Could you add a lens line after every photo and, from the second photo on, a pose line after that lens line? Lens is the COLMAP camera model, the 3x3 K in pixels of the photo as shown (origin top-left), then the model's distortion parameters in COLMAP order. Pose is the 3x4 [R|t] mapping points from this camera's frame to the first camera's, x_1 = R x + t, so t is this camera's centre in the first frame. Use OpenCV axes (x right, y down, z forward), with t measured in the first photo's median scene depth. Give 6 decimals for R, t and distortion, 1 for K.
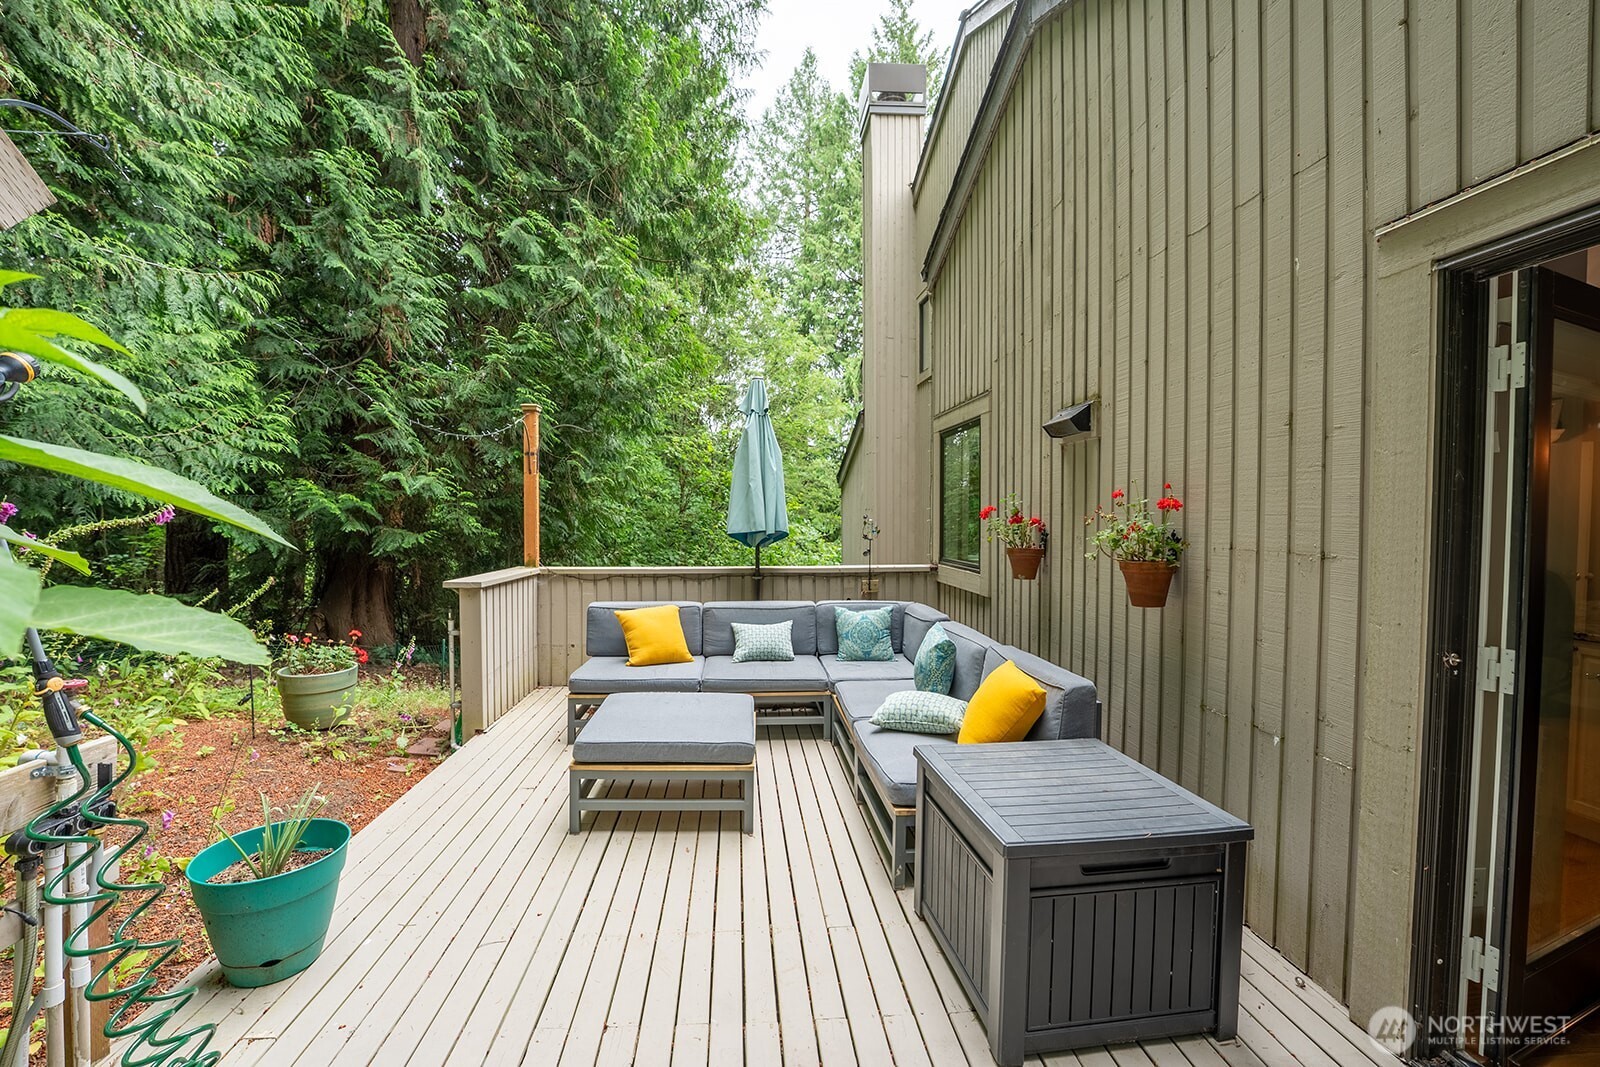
lens RADIAL K [[665.3, 0, 799.8], [0, 665.3, 546.6], [0, 0, 1]] dist [-0.031627, 0.003547]
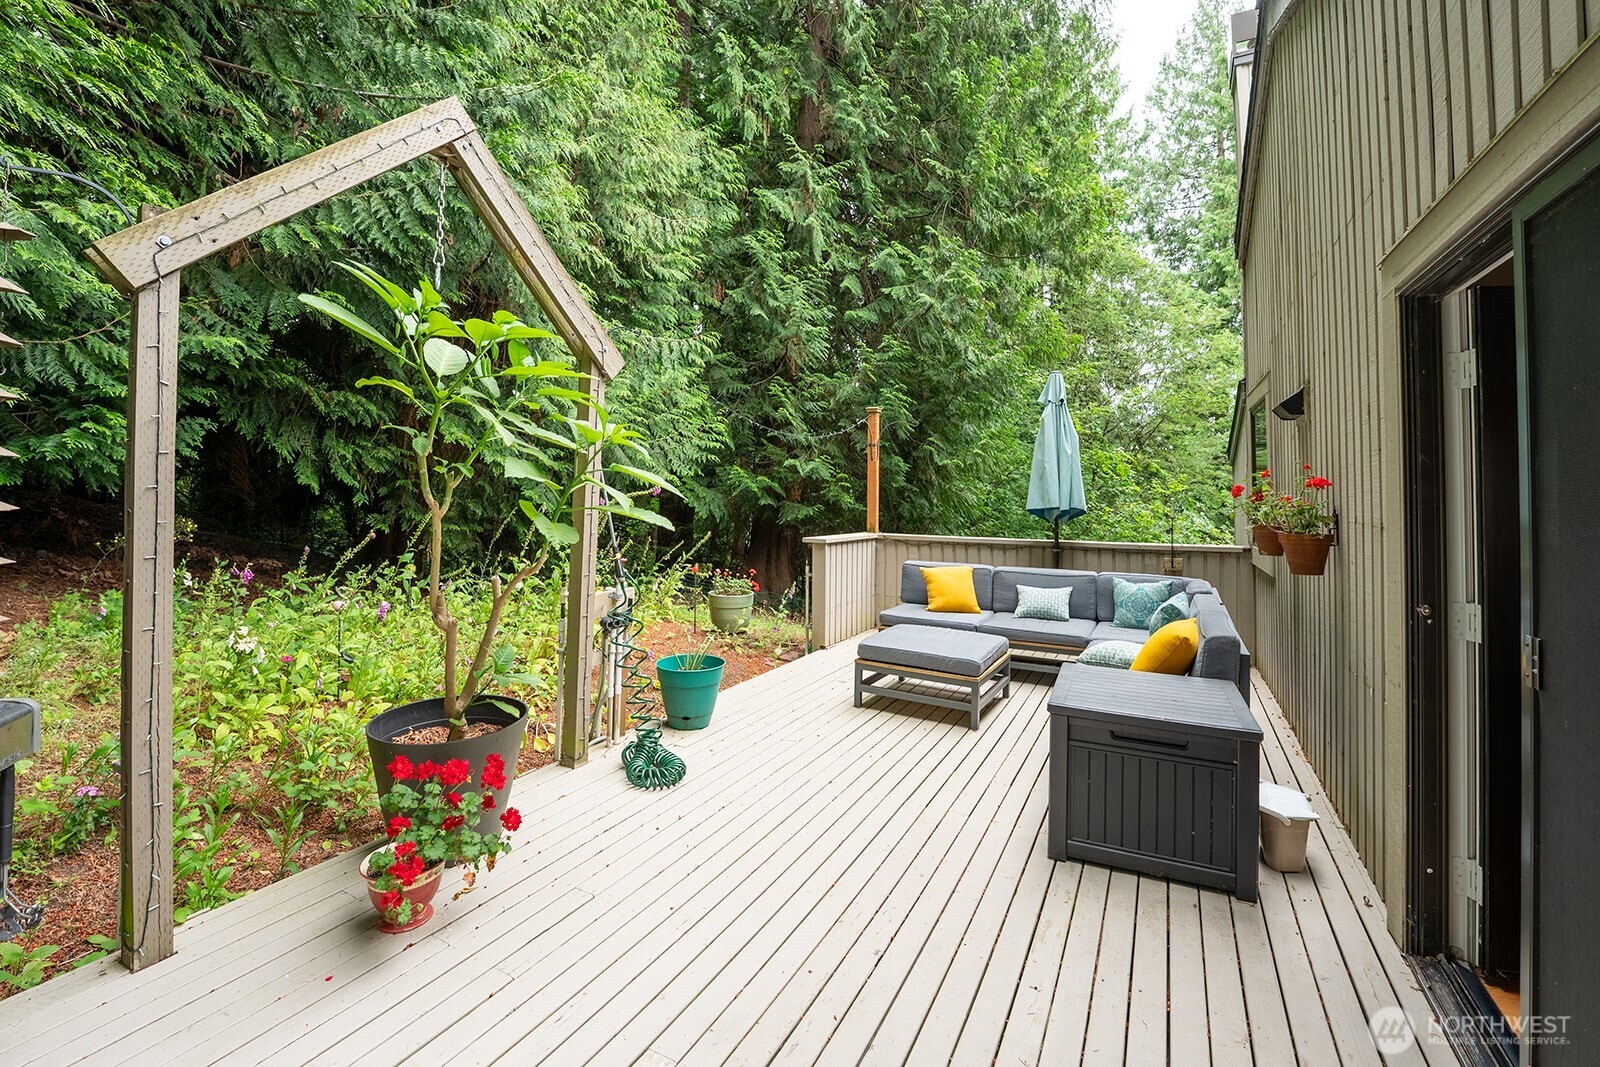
lens RADIAL K [[708.0, 0, 805.8], [0, 708.0, 505.7], [0, 0, 1]] dist [-0.034846, 0.004465]
pose [[0.840534, 0.015121, -0.541548, 0.206812], [-0.033213, 0.999168, -0.023651, 0.013647], [0.540740, 0.037866, 0.840337, -0.203777]]
